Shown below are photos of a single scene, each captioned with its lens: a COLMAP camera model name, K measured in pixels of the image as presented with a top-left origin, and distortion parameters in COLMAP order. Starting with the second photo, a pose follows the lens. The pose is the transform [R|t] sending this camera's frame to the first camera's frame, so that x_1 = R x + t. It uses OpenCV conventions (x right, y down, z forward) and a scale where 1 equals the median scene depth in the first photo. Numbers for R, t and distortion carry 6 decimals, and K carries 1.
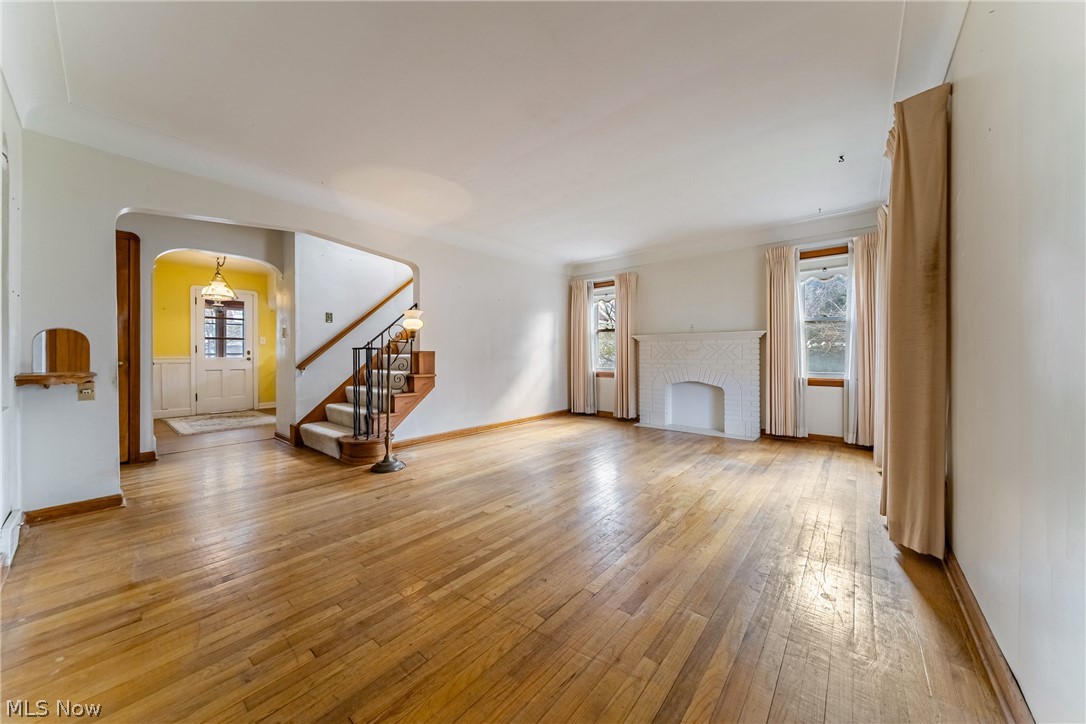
lens RADIAL K [[374.2, 0, 549.1], [0, 374.2, 355.6], [0, 0, 1]] dist [0.004100, 0.000176]
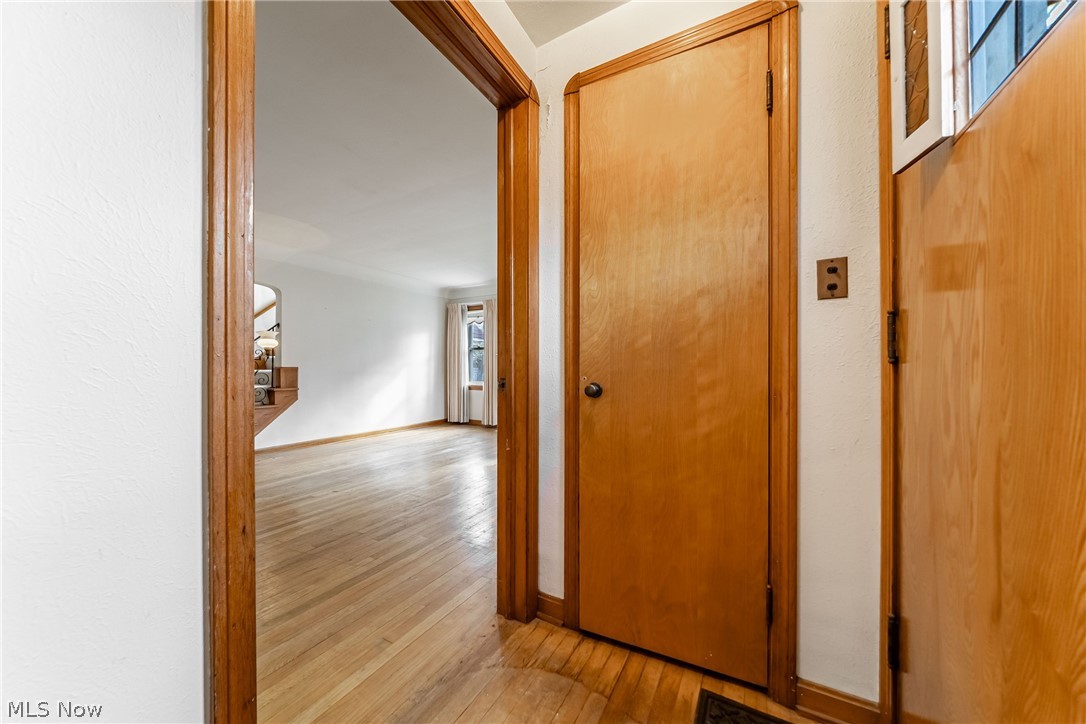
lens RADIAL K [[374.2, 0, 539.8], [0, 374.2, 367.3], [0, 0, 1]] dist [0.004100, 0.000176]
pose [[0.983650, 0.004040, 0.180046, 0.178373], [-0.003080, 0.999979, -0.005615, -0.006420], [-0.180065, 0.004968, 0.983642, -0.195553]]
